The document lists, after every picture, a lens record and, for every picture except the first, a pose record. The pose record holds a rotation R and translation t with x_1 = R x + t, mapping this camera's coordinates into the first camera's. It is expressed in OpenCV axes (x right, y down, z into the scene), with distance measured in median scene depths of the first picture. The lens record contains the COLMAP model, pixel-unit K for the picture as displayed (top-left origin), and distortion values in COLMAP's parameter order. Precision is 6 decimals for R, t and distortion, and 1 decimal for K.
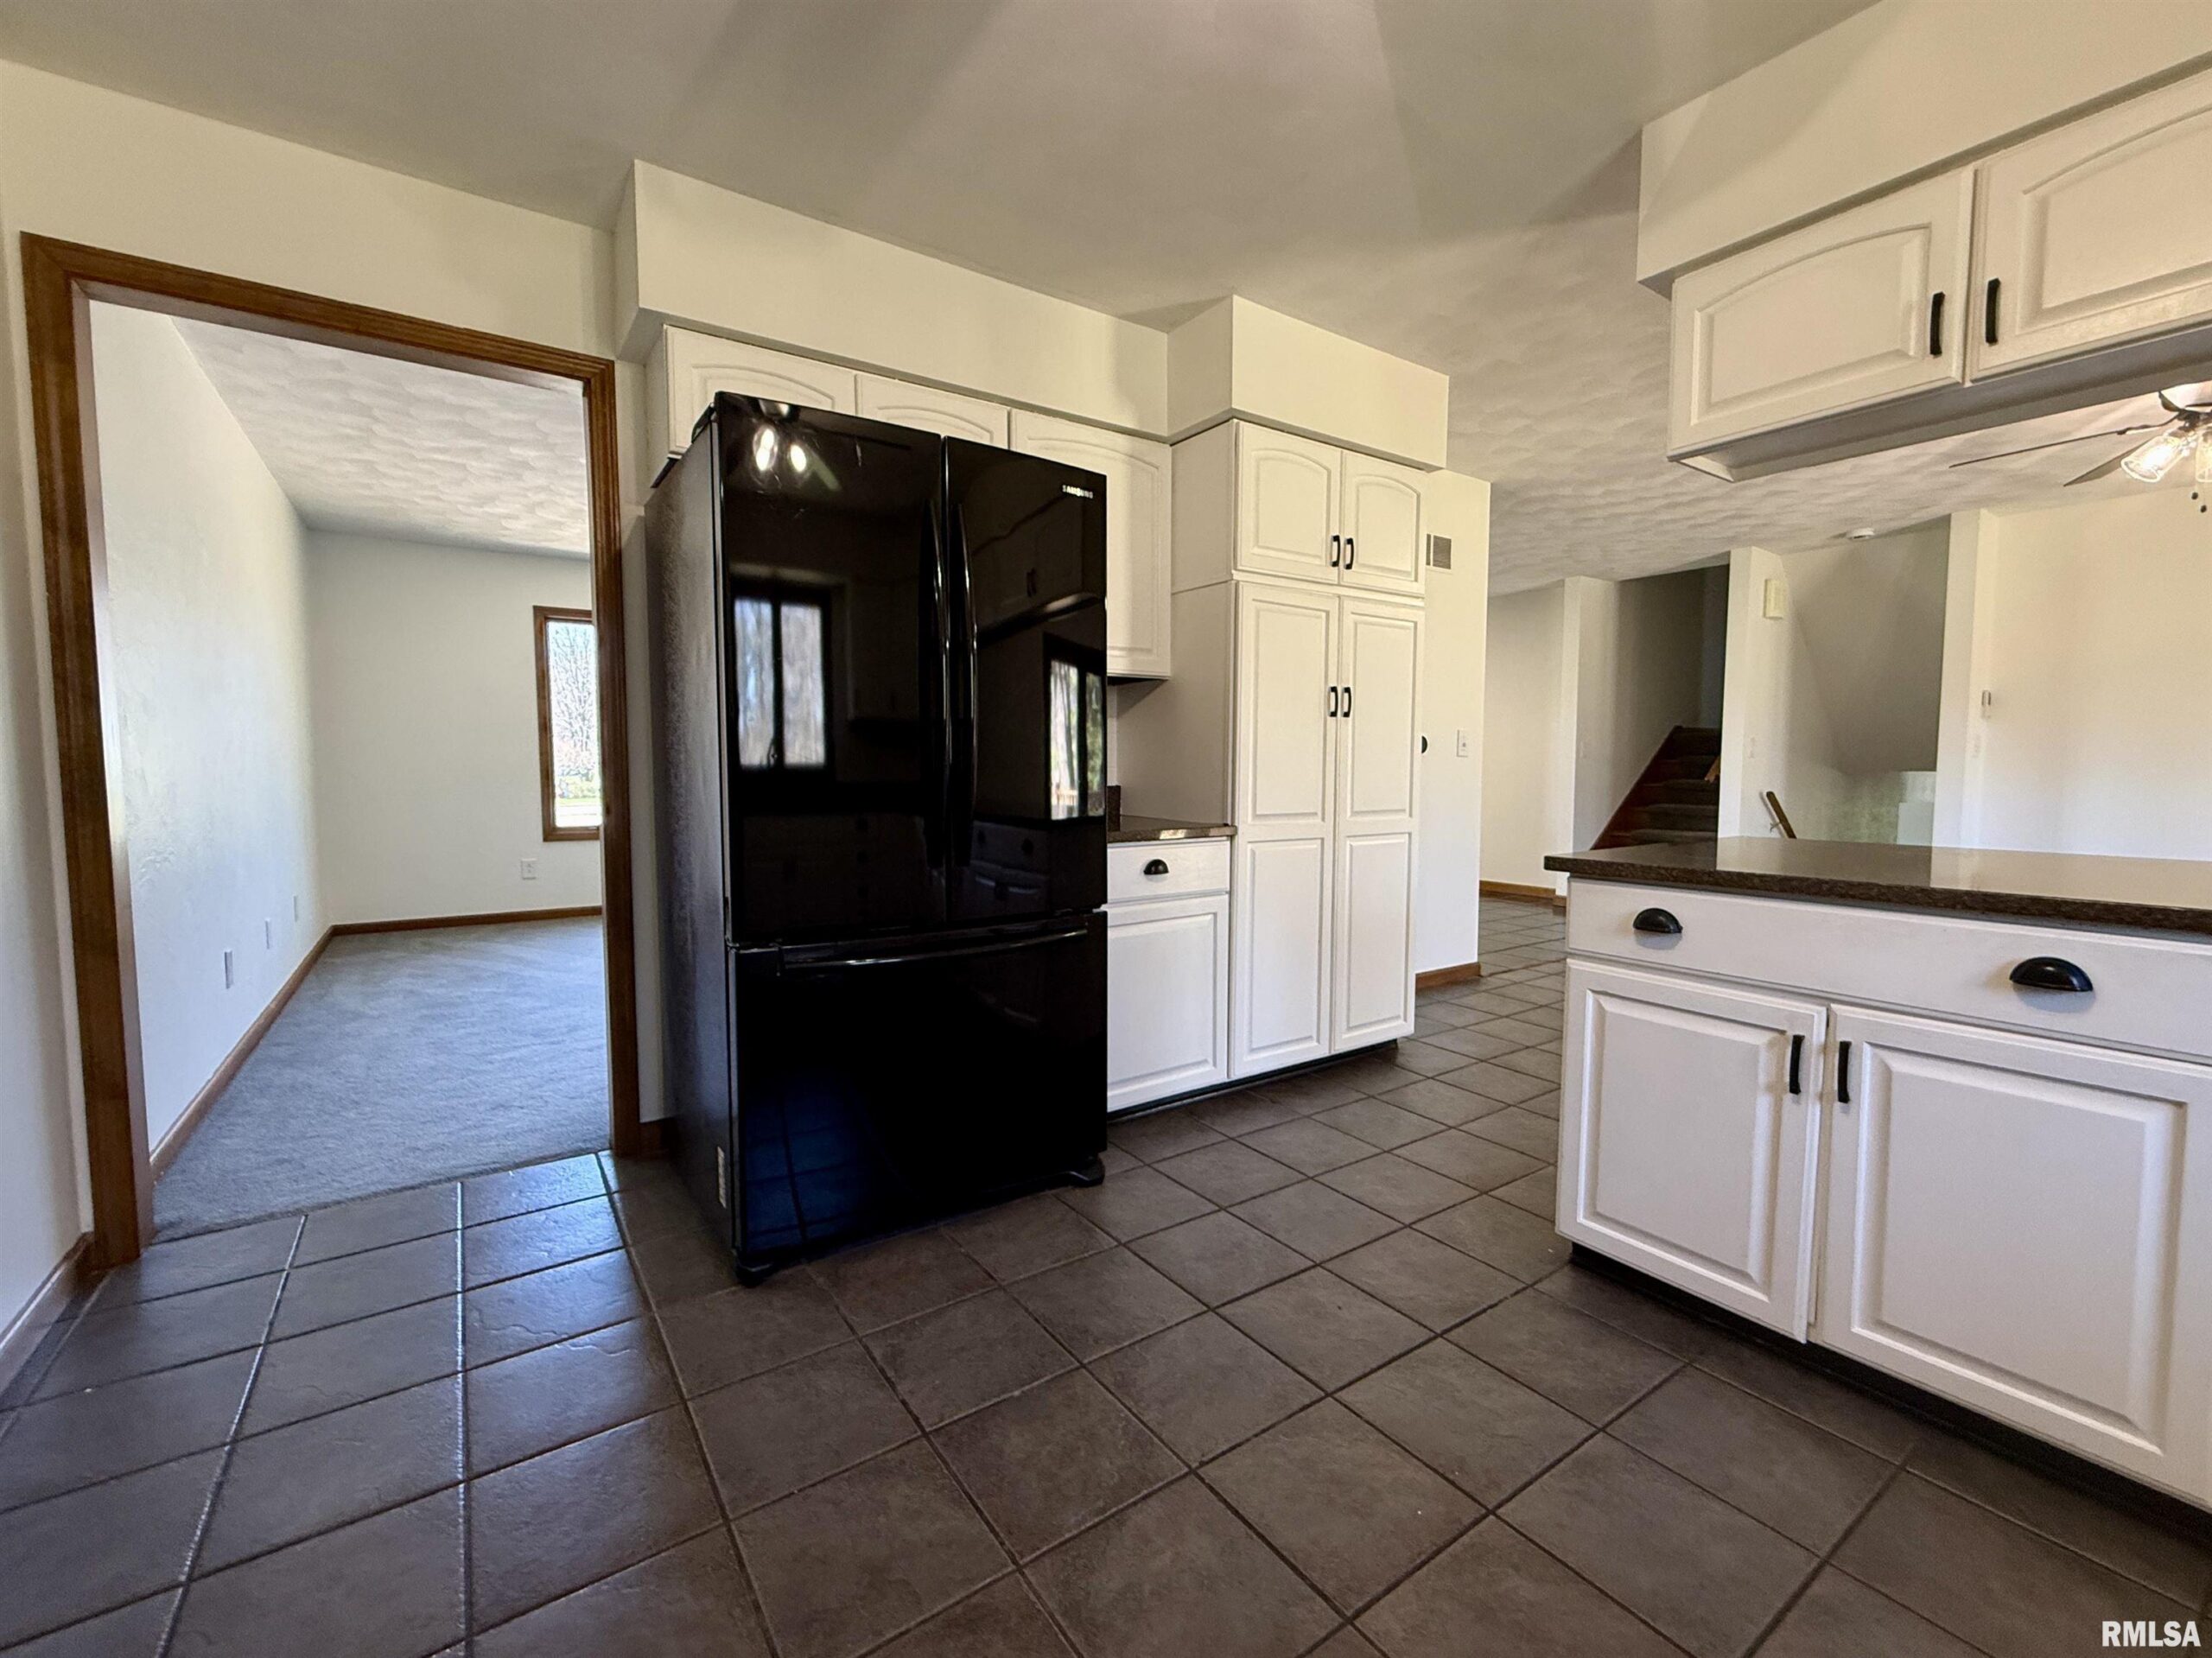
lens RADIAL K [[935.0, 0, 1100.8], [0, 935.0, 827.7], [0, 0, 1]] dist [-0.001746, -0.000117]
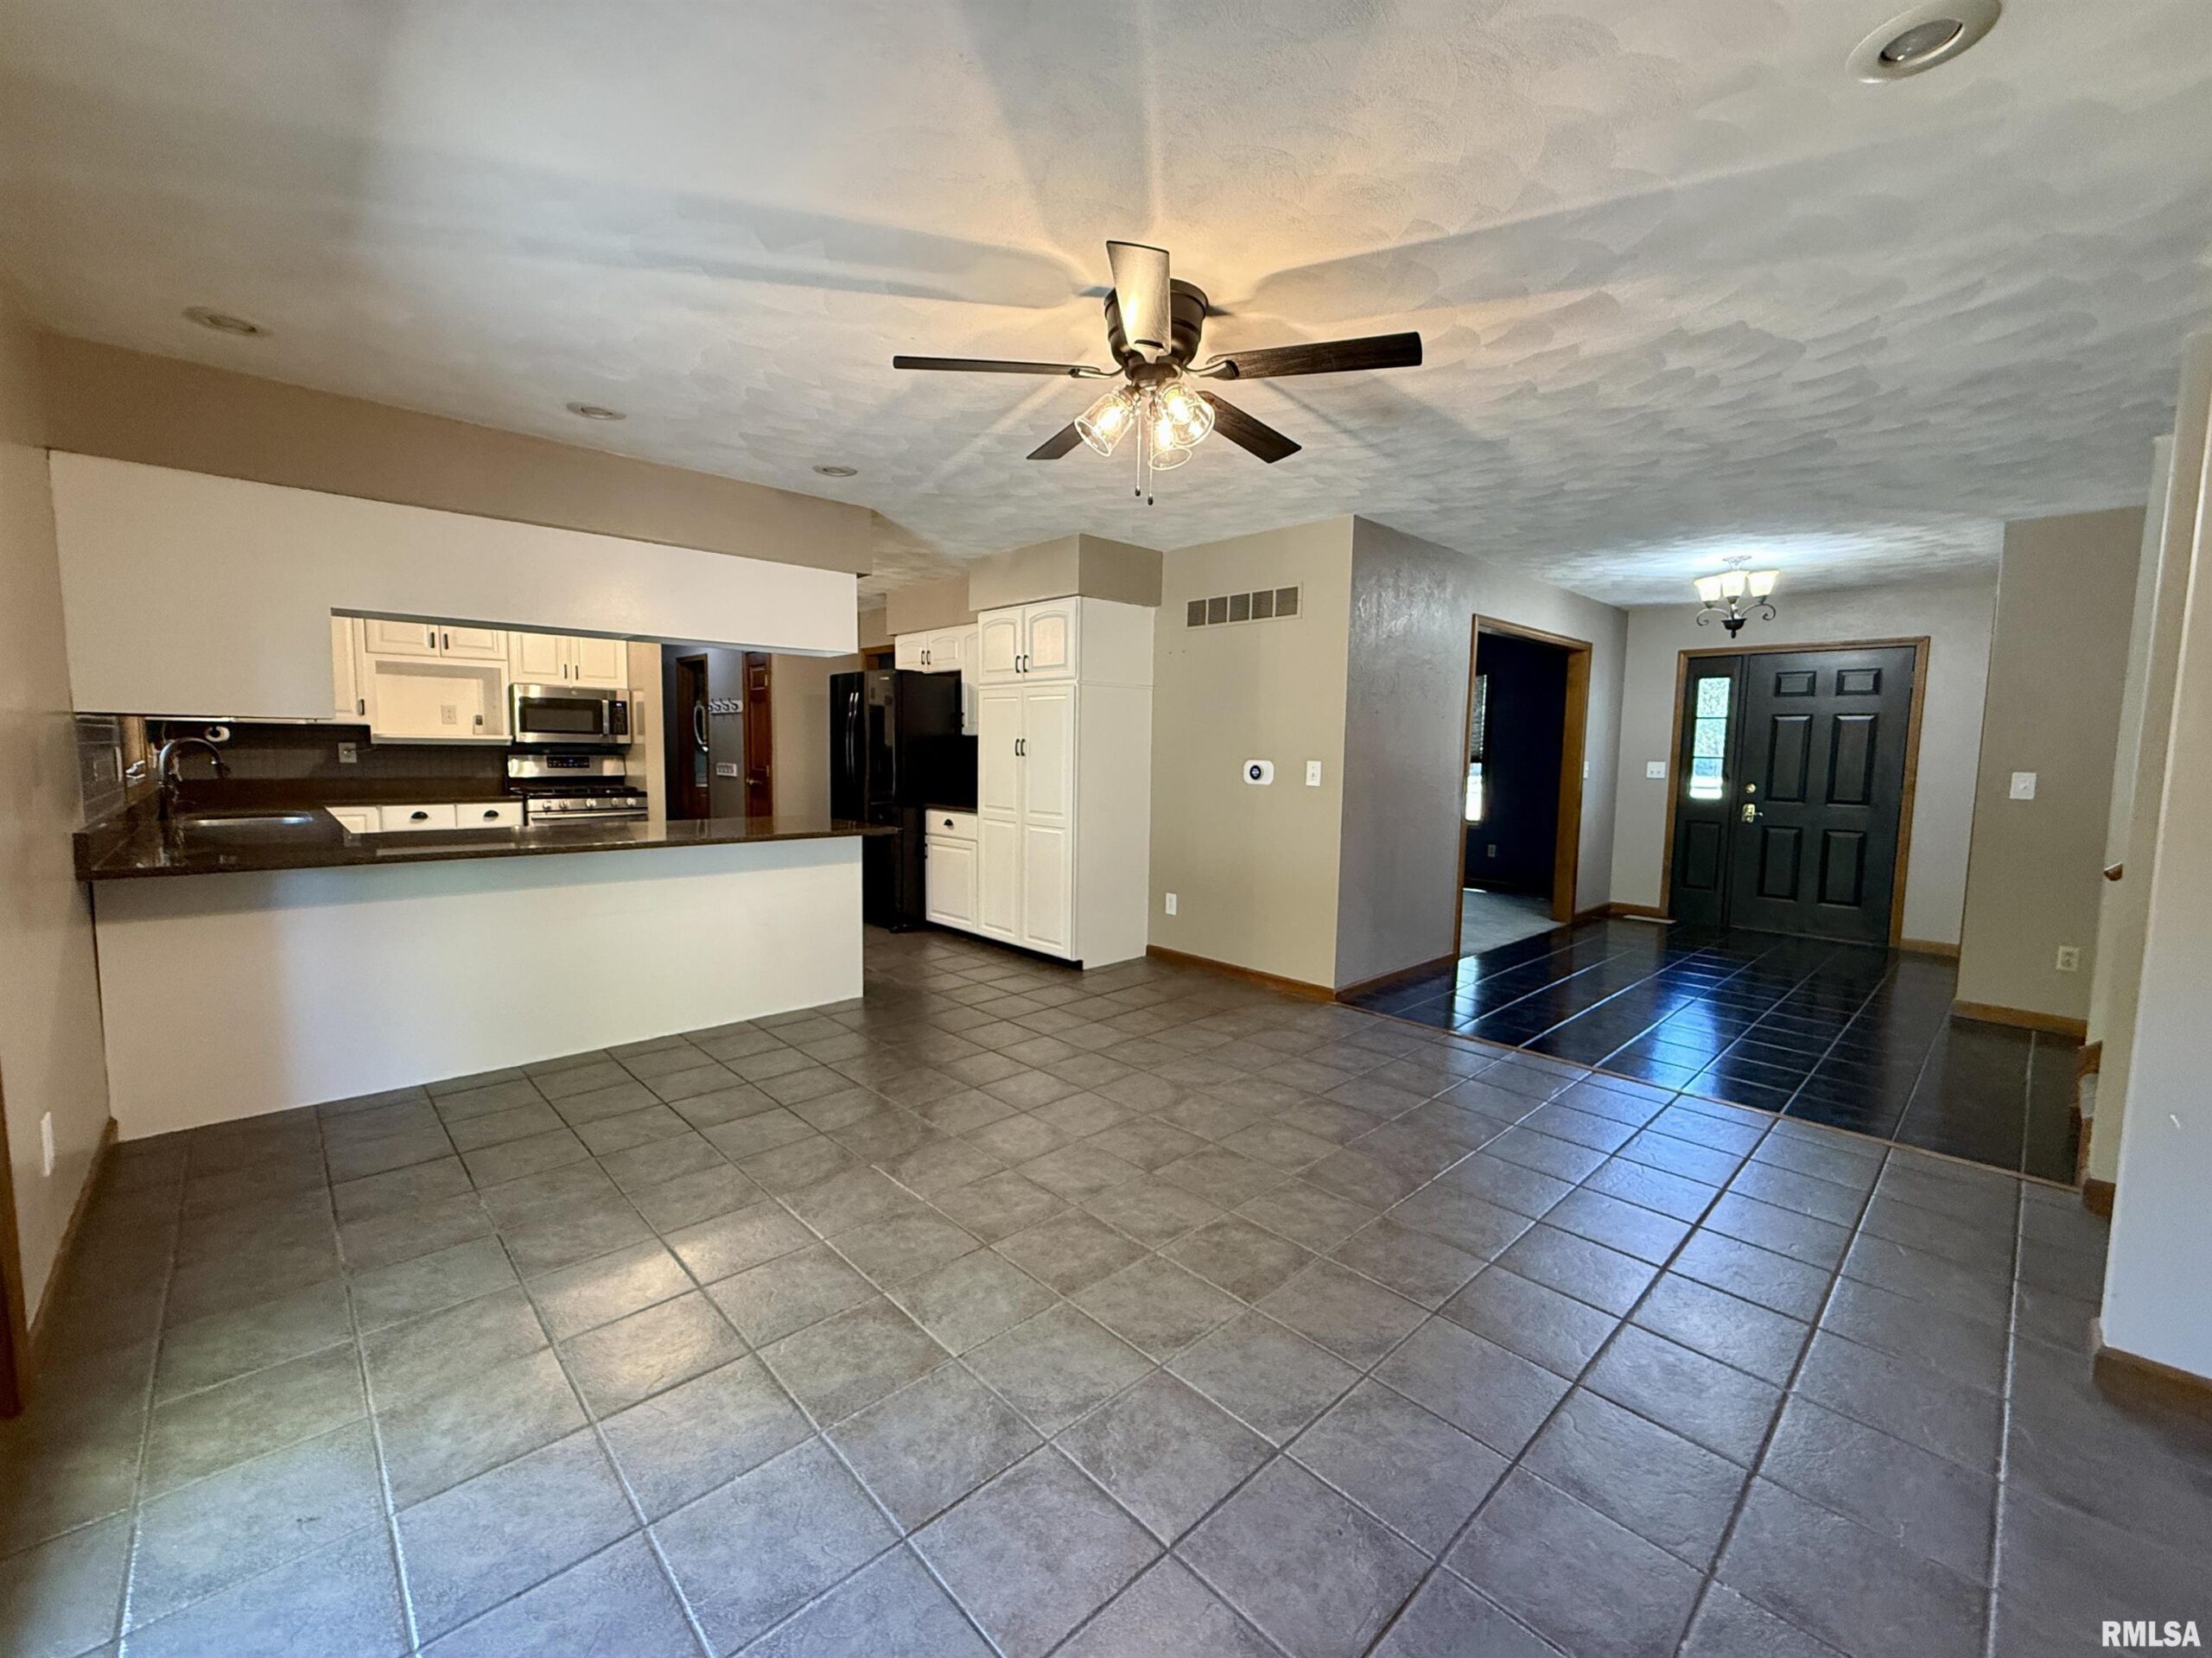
lens RADIAL K [[895.3, 0, 1098.1], [0, 895.3, 830.0], [0, 0, 1]] dist [-0.000299, 0.000648]
pose [[0.154394, 0.094935, -0.983438, 3.699457], [-0.084102, 0.993023, 0.082657, -0.247831], [0.984423, 0.069947, 0.161301, 1.651704]]
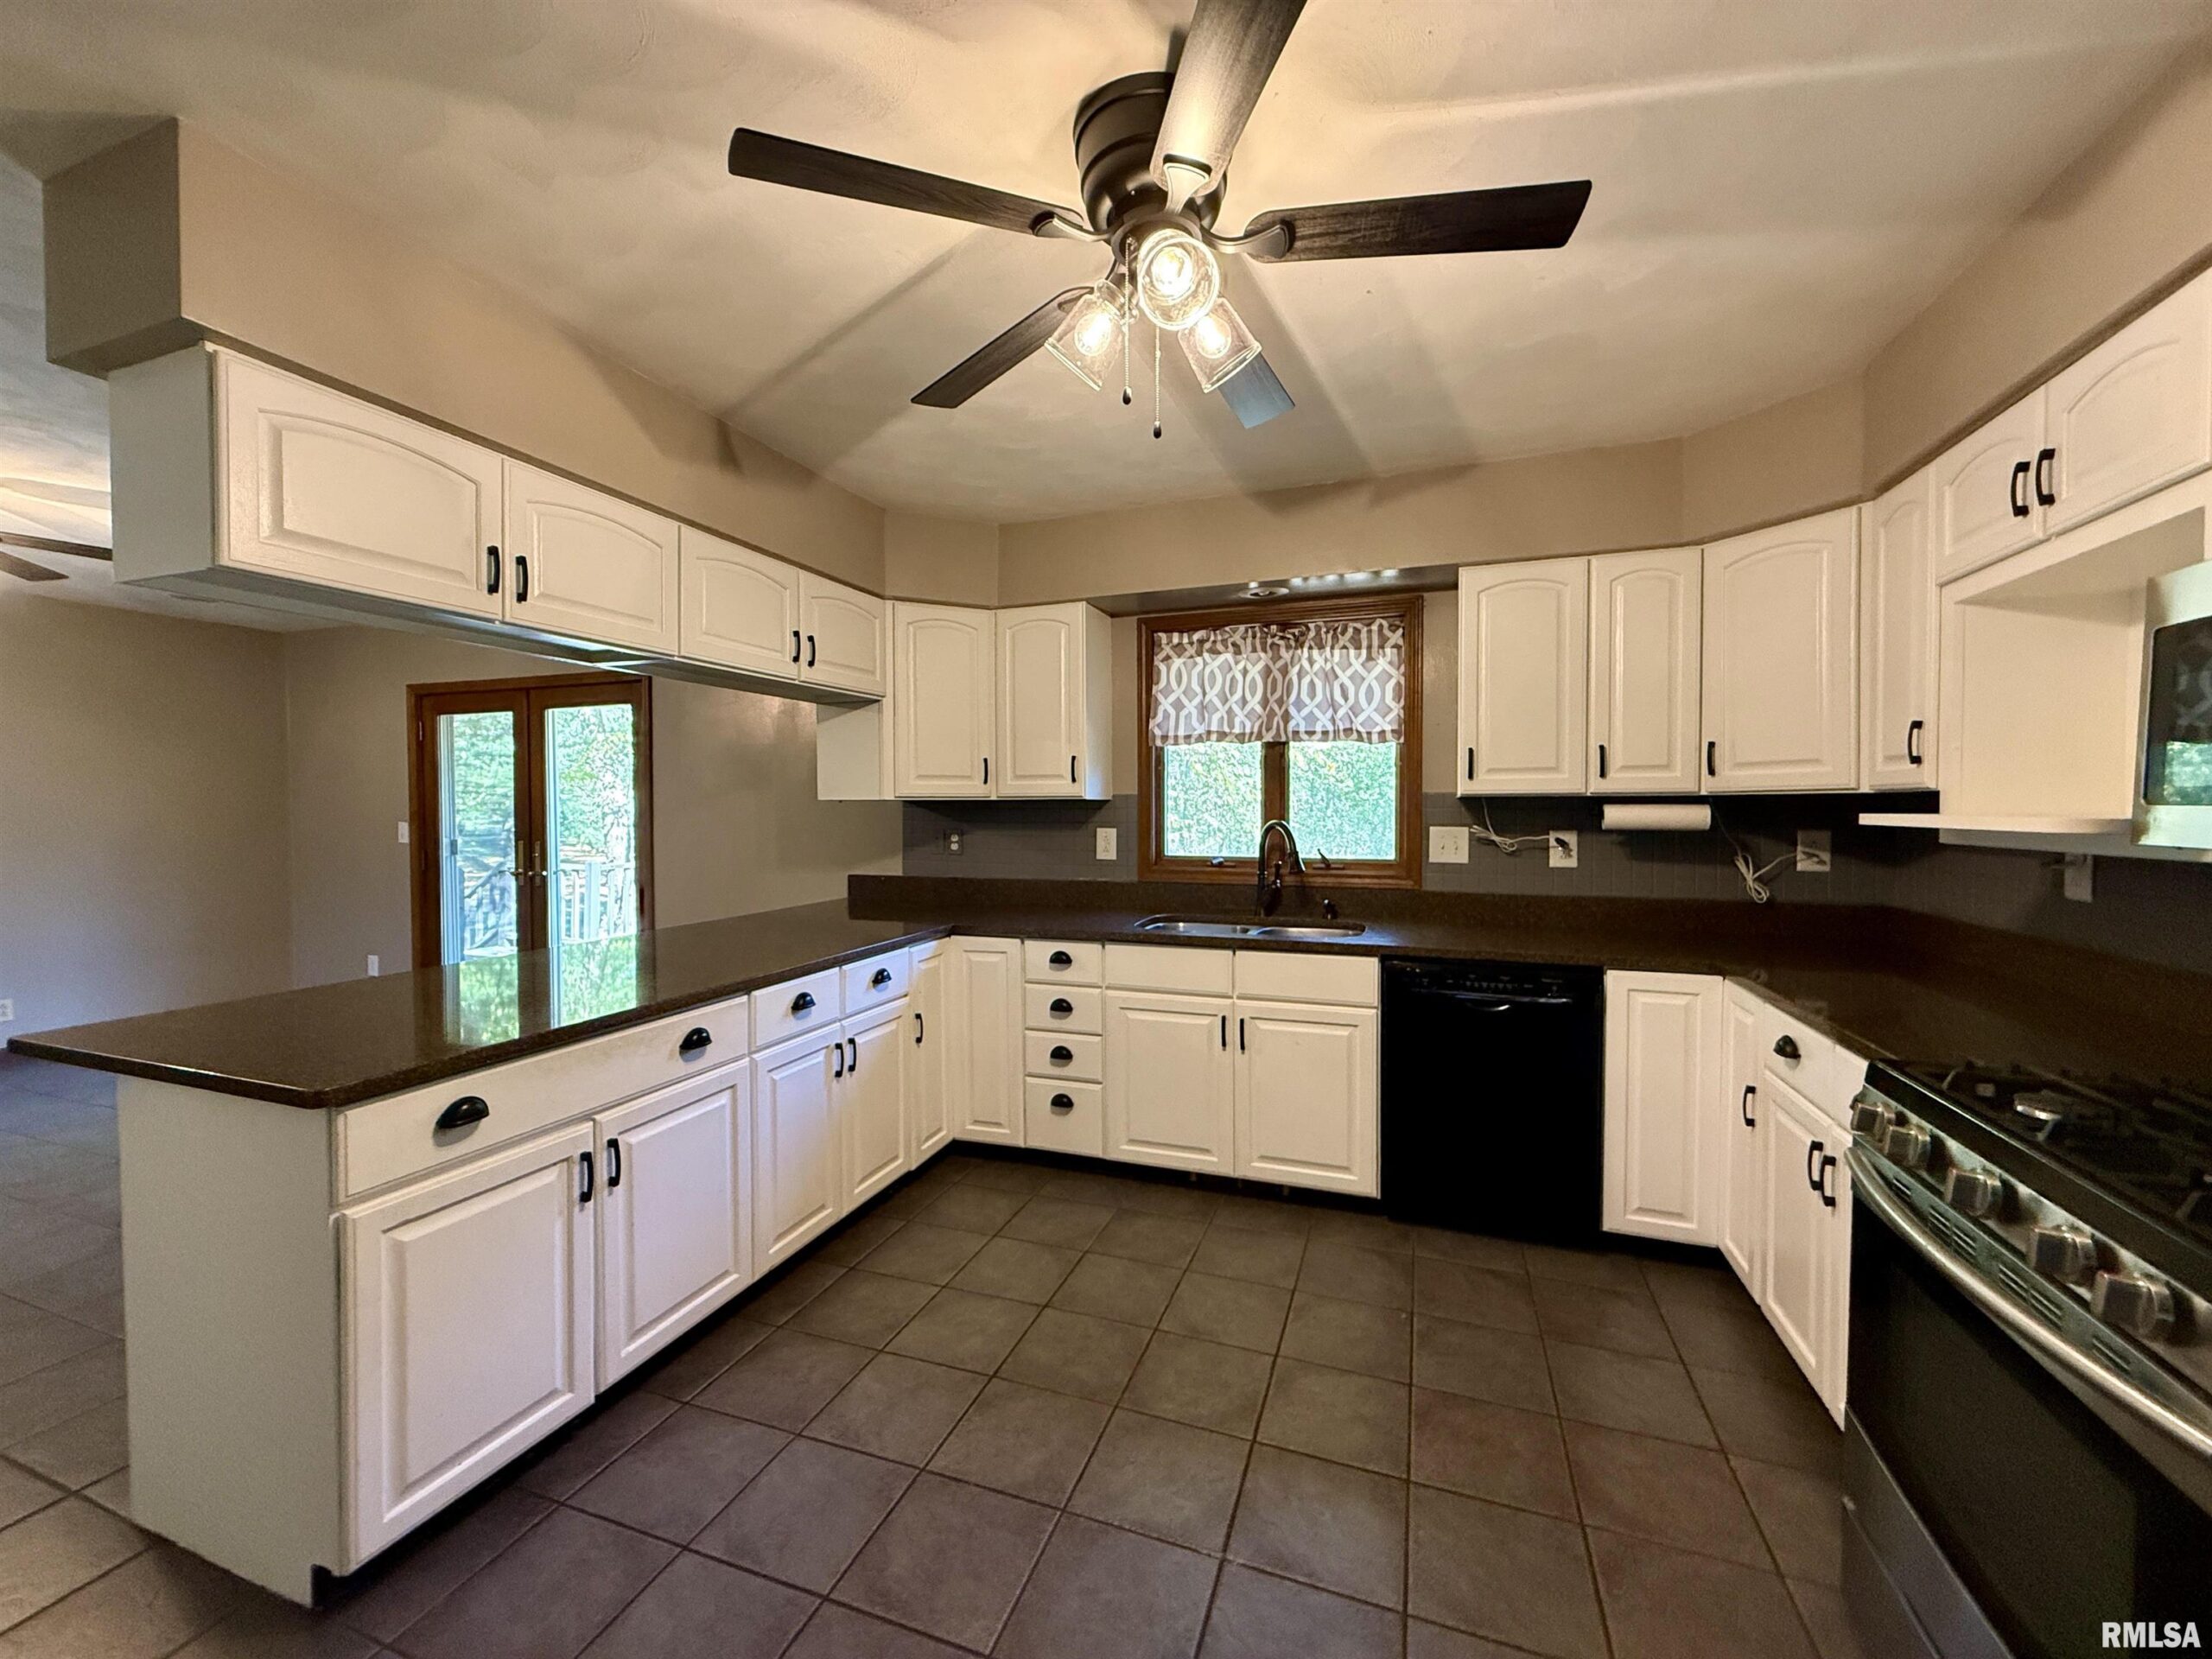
lens RADIAL K [[877.8, 0, 1101.7], [0, 877.8, 827.8], [0, 0, 1]] dist [-0.000685, 0.000377]
pose [[-0.580163, -0.019961, 0.814256, -0.527287], [0.057522, 0.996199, 0.065406, -0.220920], [-0.812467, 0.084784, -0.576810, 1.030352]]
